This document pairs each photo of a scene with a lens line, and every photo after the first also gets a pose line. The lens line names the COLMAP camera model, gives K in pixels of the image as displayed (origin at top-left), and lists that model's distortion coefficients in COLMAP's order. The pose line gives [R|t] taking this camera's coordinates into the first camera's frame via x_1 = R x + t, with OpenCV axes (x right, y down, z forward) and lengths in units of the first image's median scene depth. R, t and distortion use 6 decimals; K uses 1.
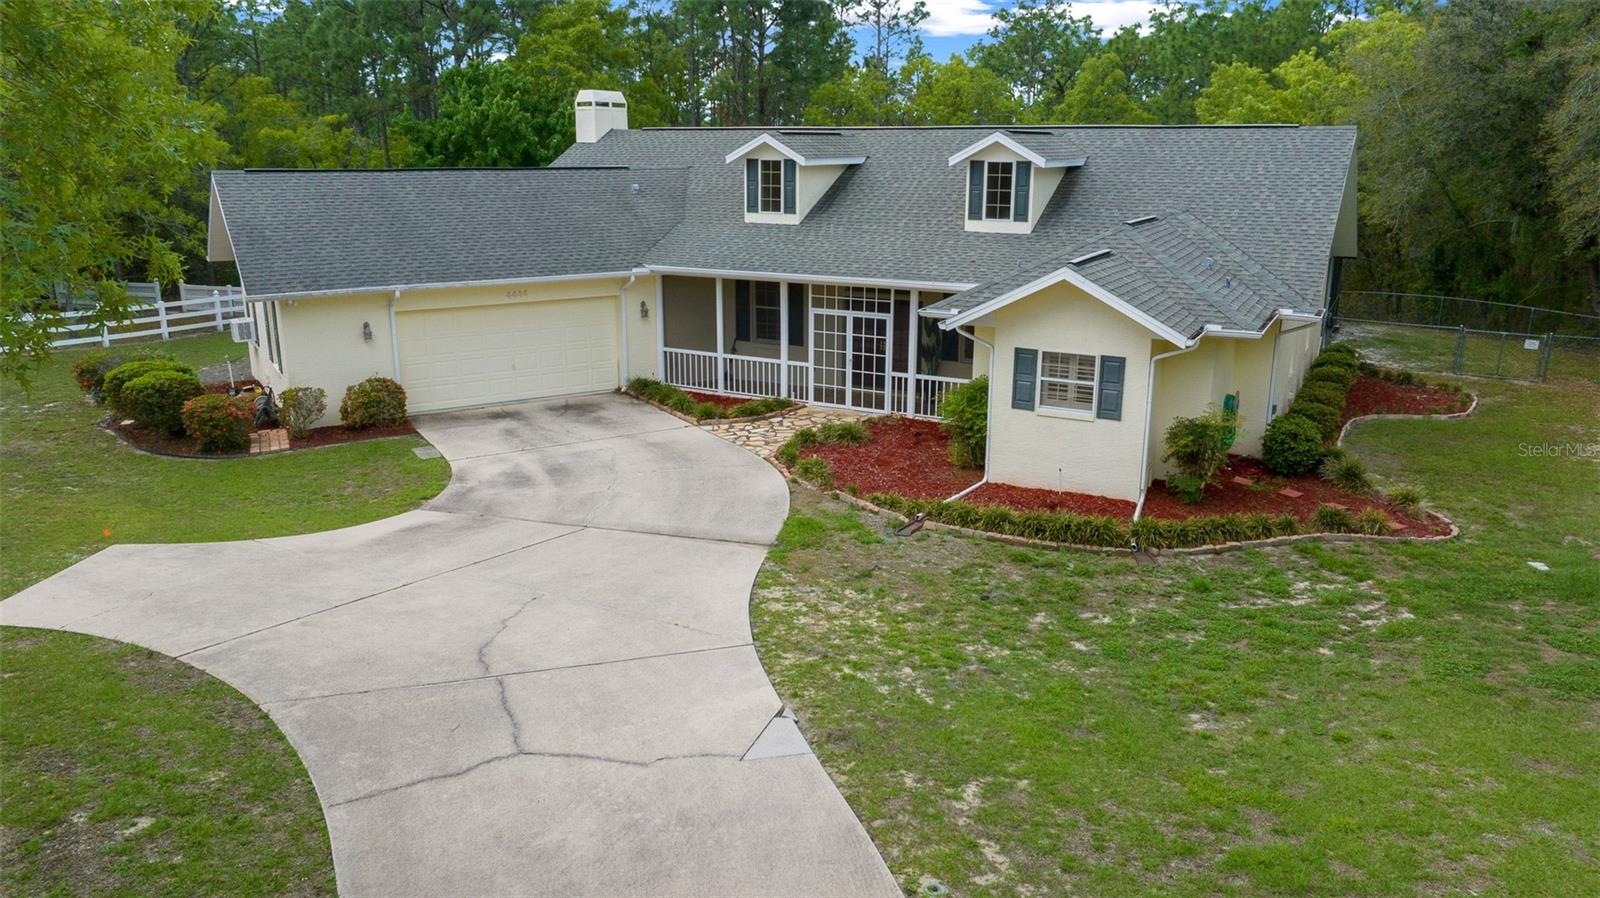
lens RADIAL K [[1124.9, 0, 798.6], [0, 1124.9, 442.3], [0, 0, 1]] dist [-0.023557, -0.007363]
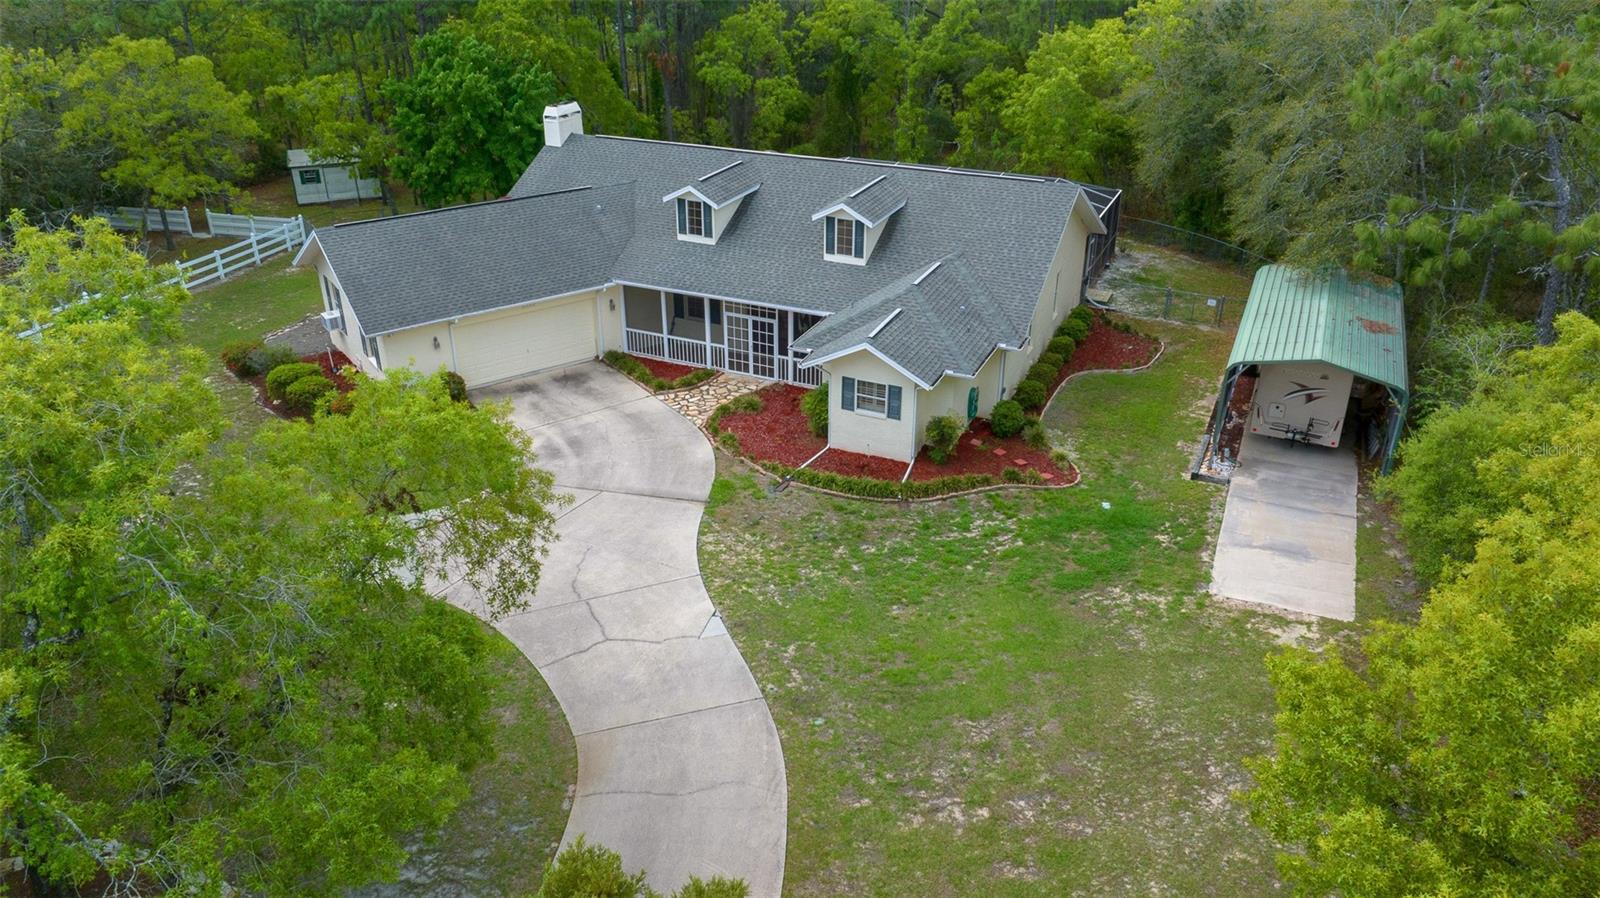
lens RADIAL K [[1124.9, 0, 795.8], [0, 1124.9, 446.9], [0, 0, 1]] dist [-0.023557, -0.007363]
pose [[0.997769, -0.032875, 0.058113, 0.017095], [0.019974, 0.977493, 0.210022, -0.348236], [-0.063709, -0.208392, 0.975968, -0.720670]]
